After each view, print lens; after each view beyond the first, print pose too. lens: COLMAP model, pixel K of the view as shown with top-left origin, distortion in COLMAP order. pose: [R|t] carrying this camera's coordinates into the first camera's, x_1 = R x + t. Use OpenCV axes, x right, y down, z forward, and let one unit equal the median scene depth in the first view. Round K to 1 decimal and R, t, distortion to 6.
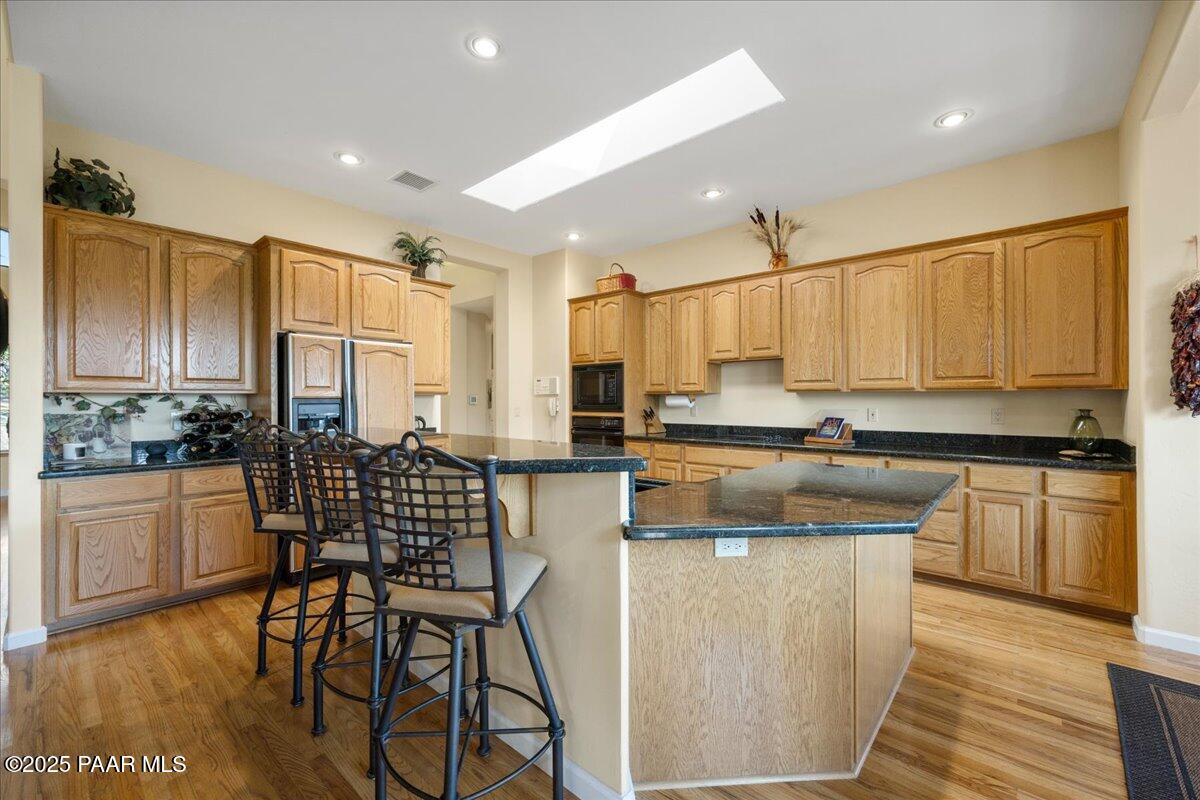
lens RADIAL K [[486.8, 0, 595.7], [0, 486.8, 404.3], [0, 0, 1]] dist [-0.000031, -0.000034]
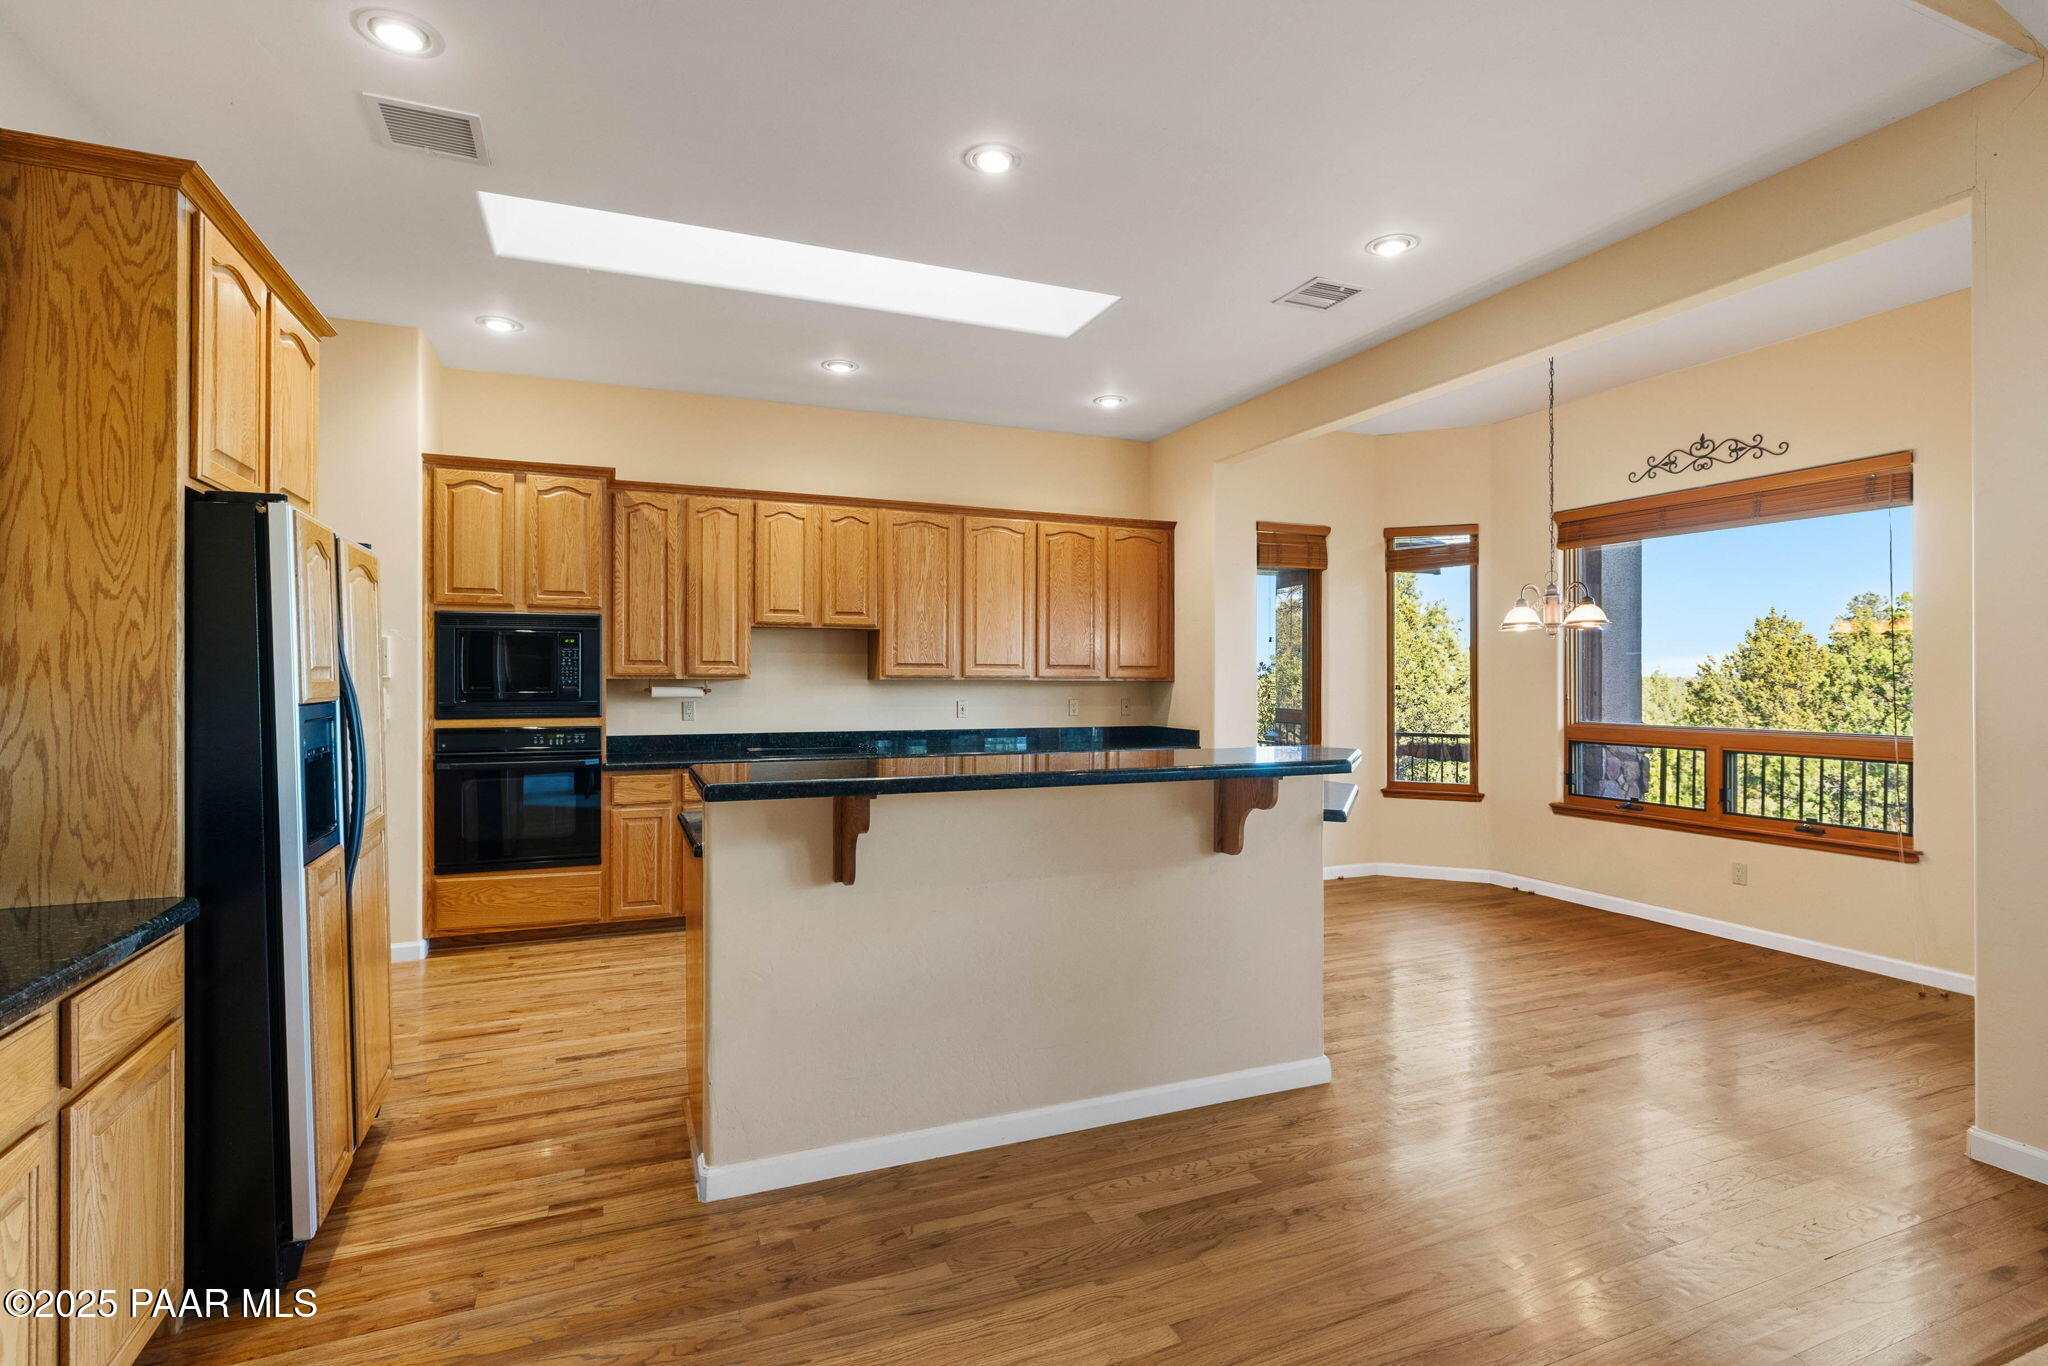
lens RADIAL K [[988.9, 0, 1024.0], [0, 988.9, 683.0], [0, 0, 1]] dist [-0.000316, 0.000297]
pose [[0.432628, -0.002478, 0.901569, -0.746000], [0.003653, 0.999993, 0.000996, -0.019397], [-0.901565, 0.002863, 0.432634, 0.204950]]
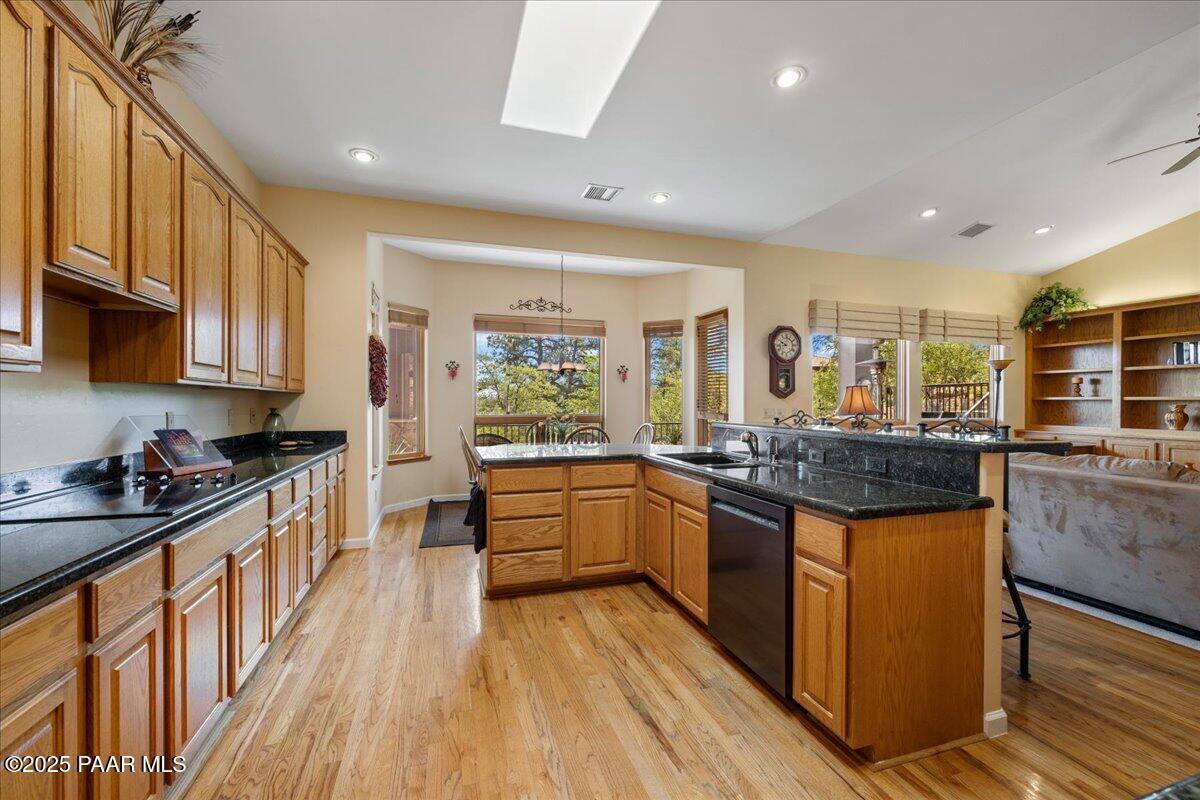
lens RADIAL K [[493.1, 0, 599.3], [0, 493.1, 403.0], [0, 0, 1]] dist [-0.002854, 0.000302]
pose [[-0.862708, -0.001997, 0.505698, -0.224817], [0.001335, 0.999980, 0.006227, -0.006037], [-0.505700, 0.006047, -0.862688, 1.157541]]
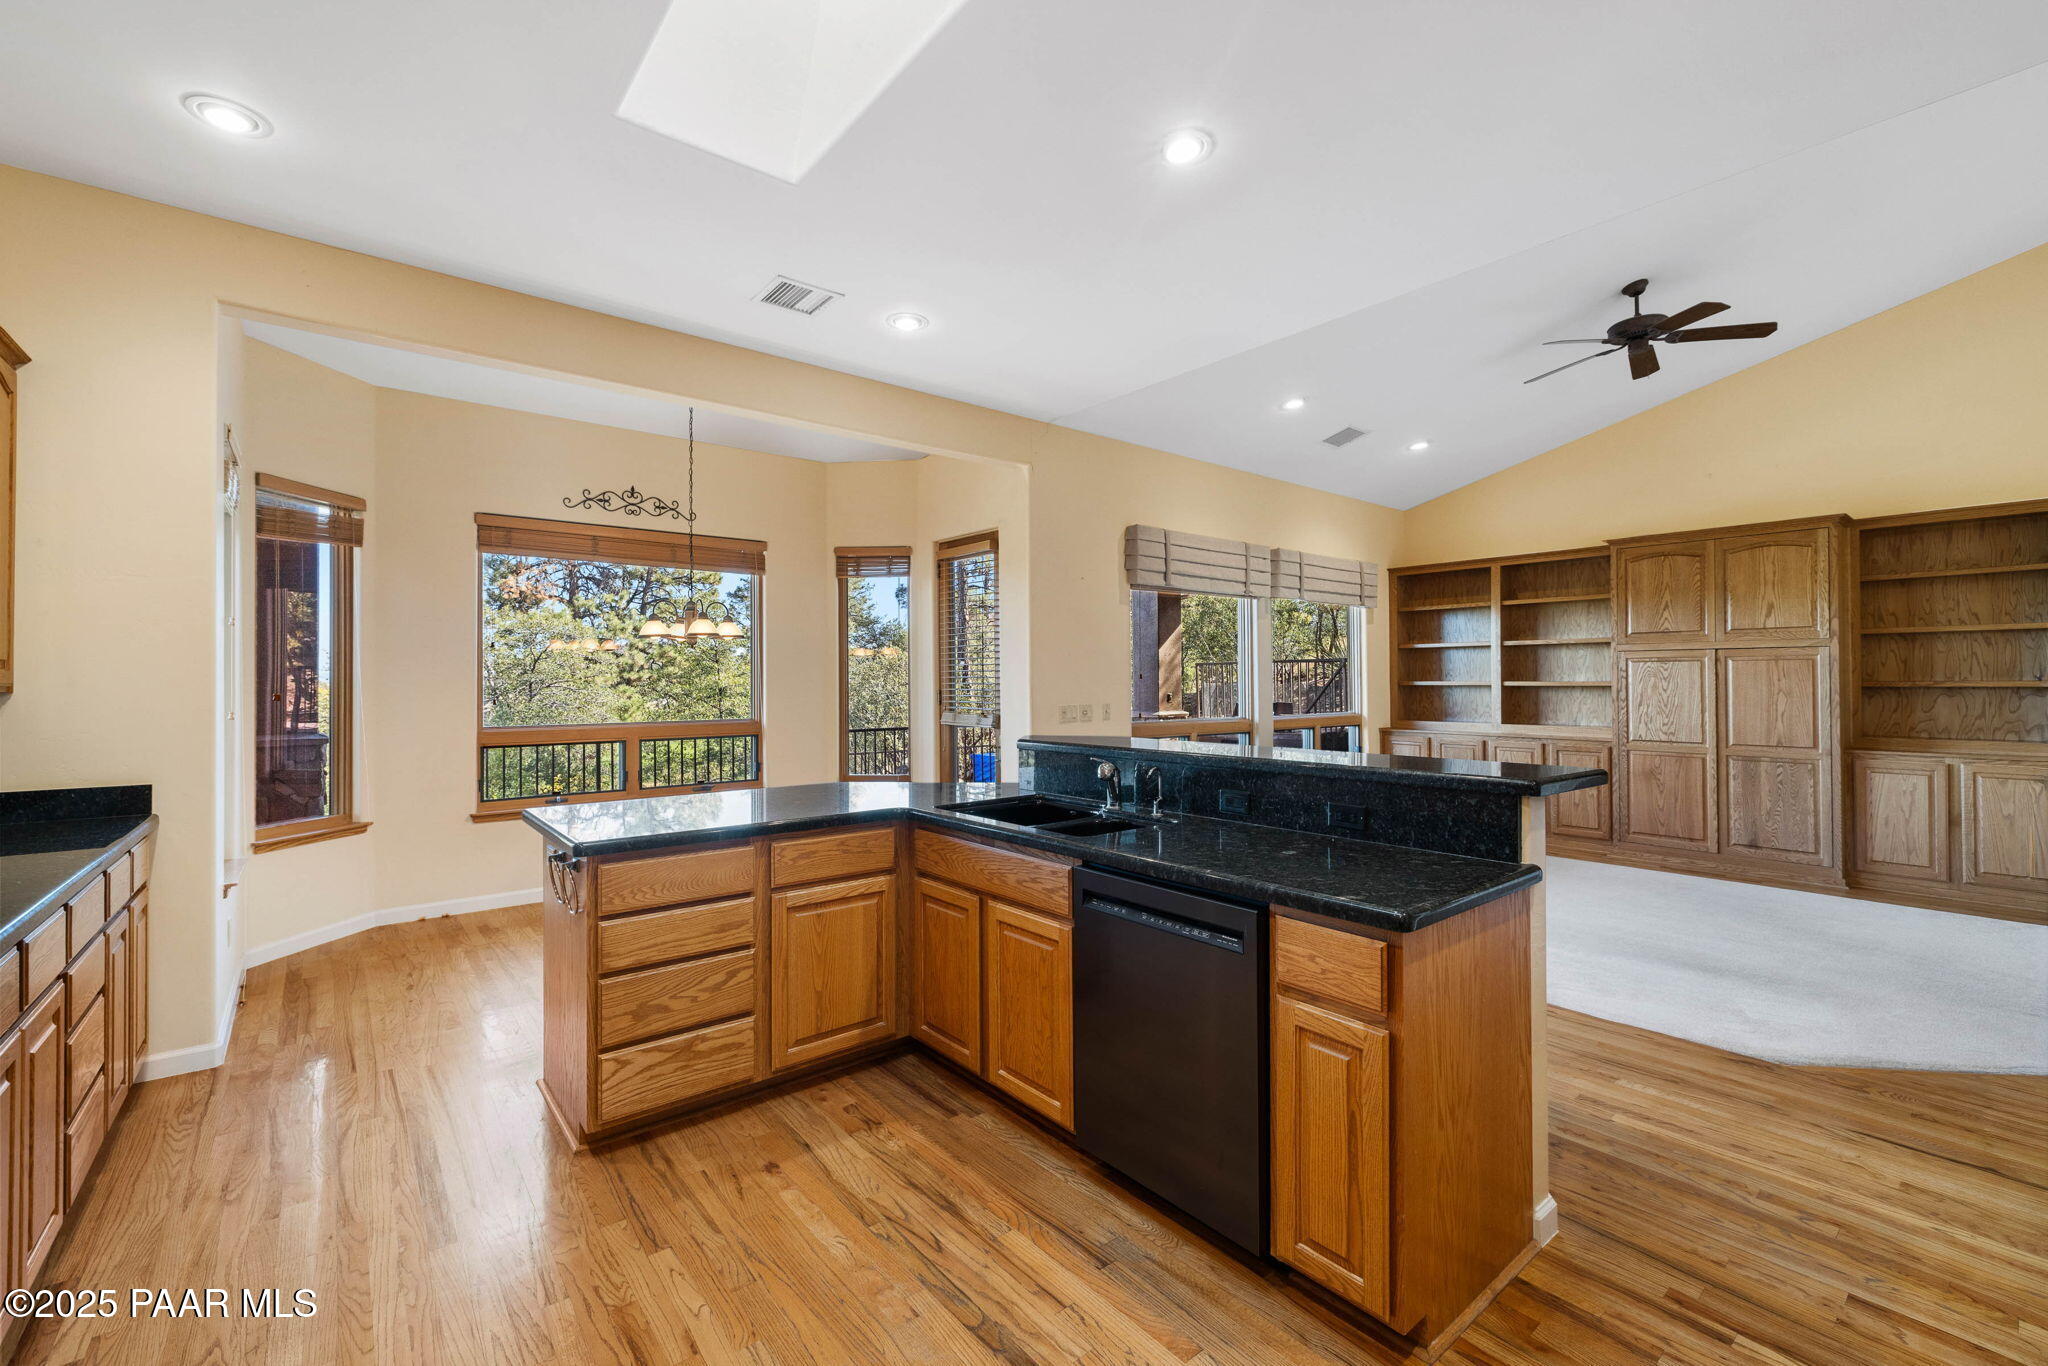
lens RADIAL K [[858.4, 0, 1018.0], [0, 858.4, 671.5], [0, 0, 1]] dist [0.002065, -0.000291]
pose [[-0.986567, 0.007001, 0.163208, -0.101169], [0.005932, 0.999958, -0.007036, -0.025902], [-0.163250, -0.005974, -0.986567, 1.135171]]
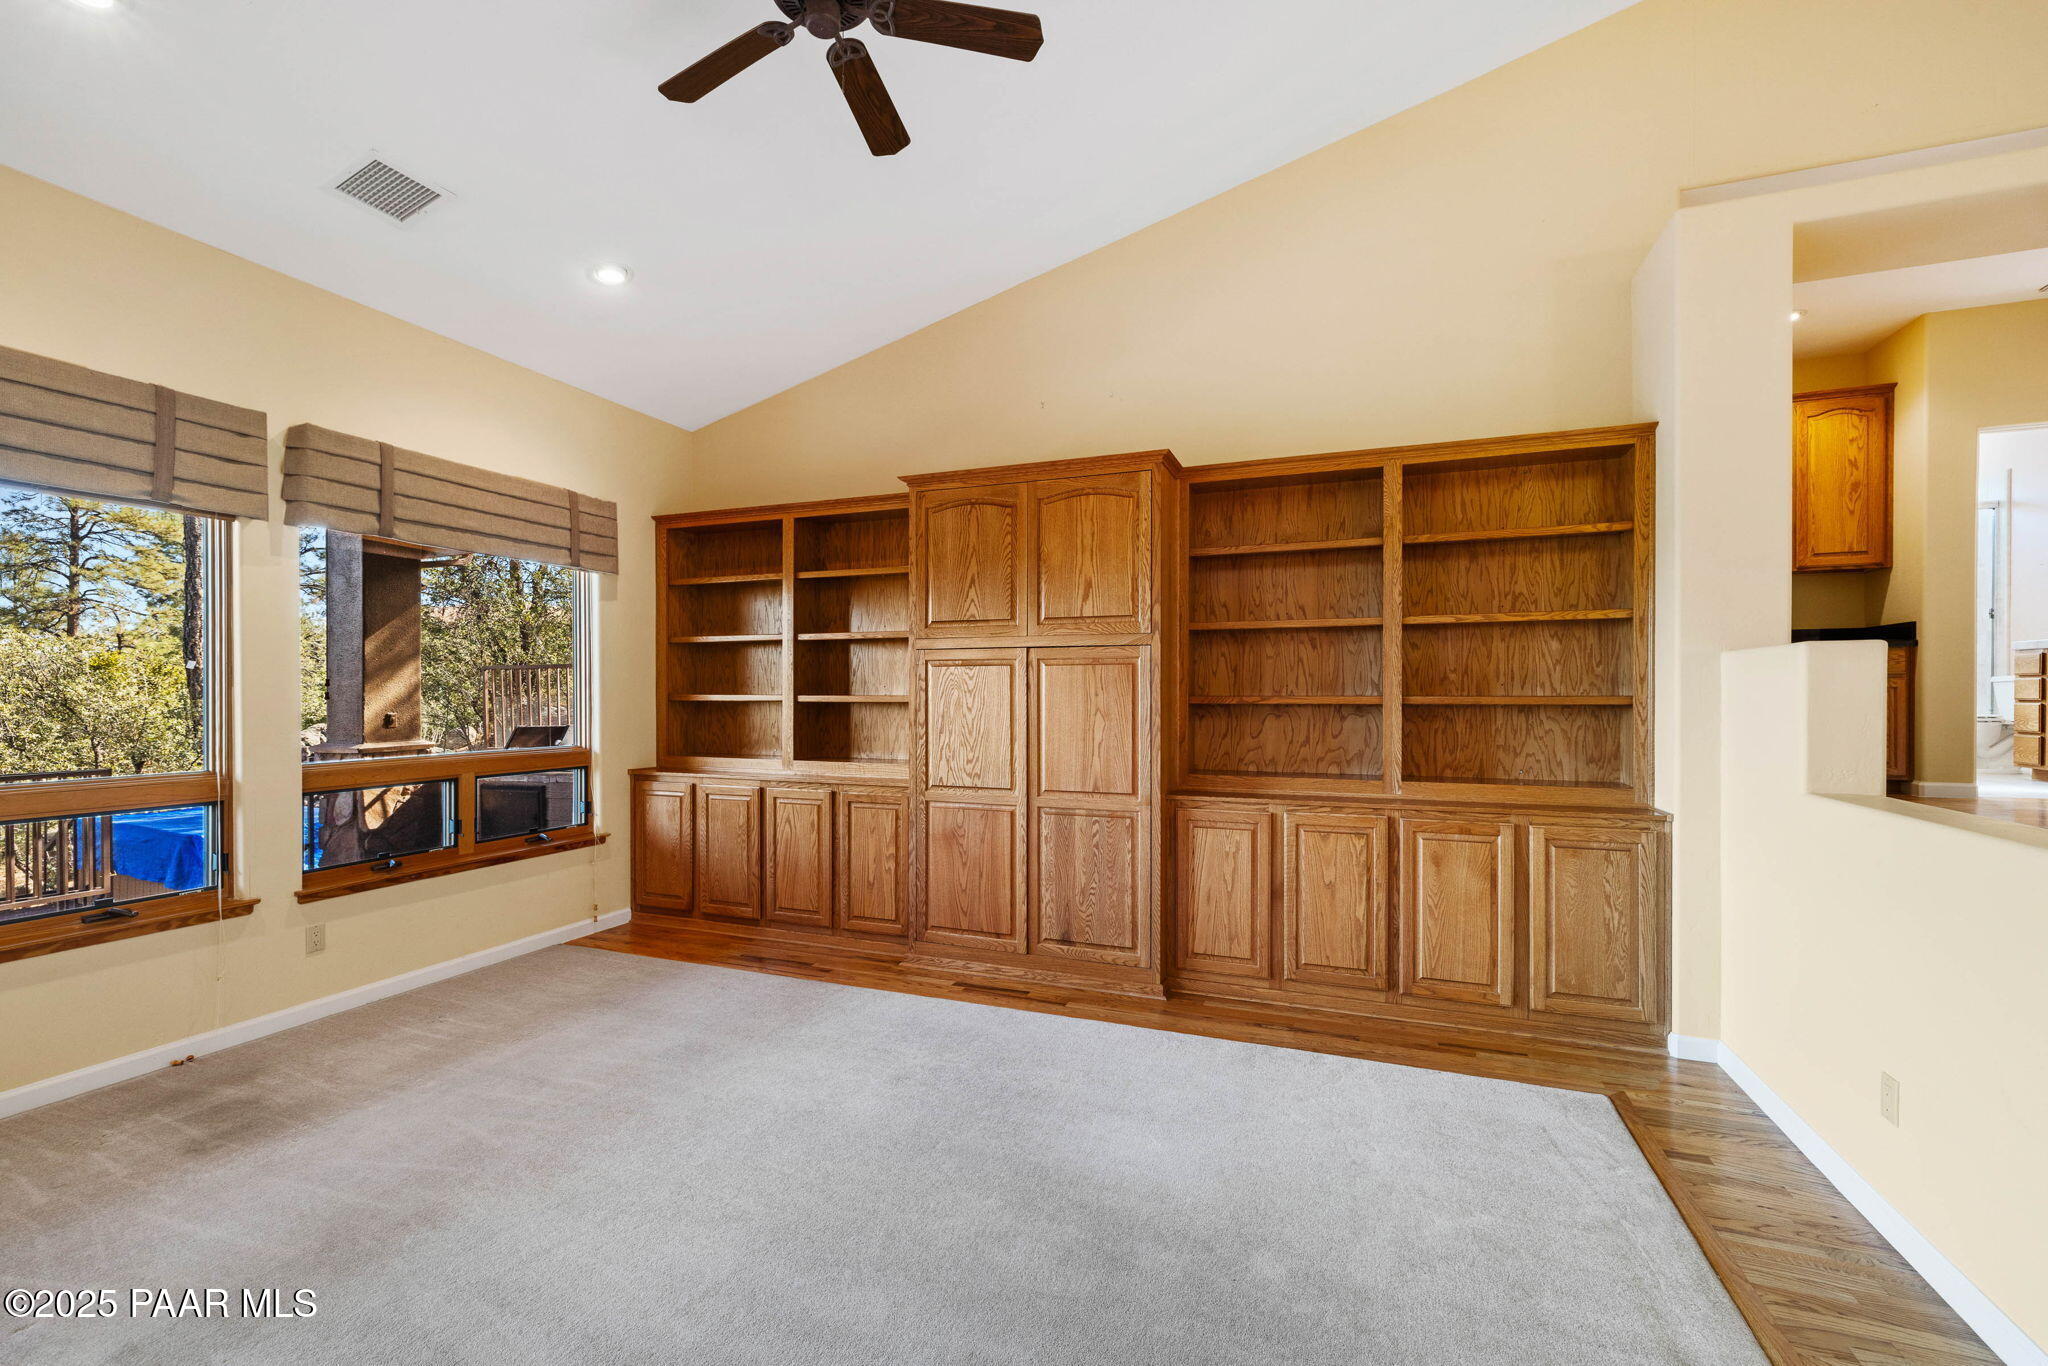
lens RADIAL K [[862.6, 0, 1026.6], [0, 862.6, 698.6], [0, 0, 1]] dist [0.001120, 0.000143]
pose [[-0.936632, 0.004765, -0.350282, -0.662710], [0.000383, 0.999921, 0.012578, -0.022050], [0.350314, 0.011646, -0.936560, 0.447559]]
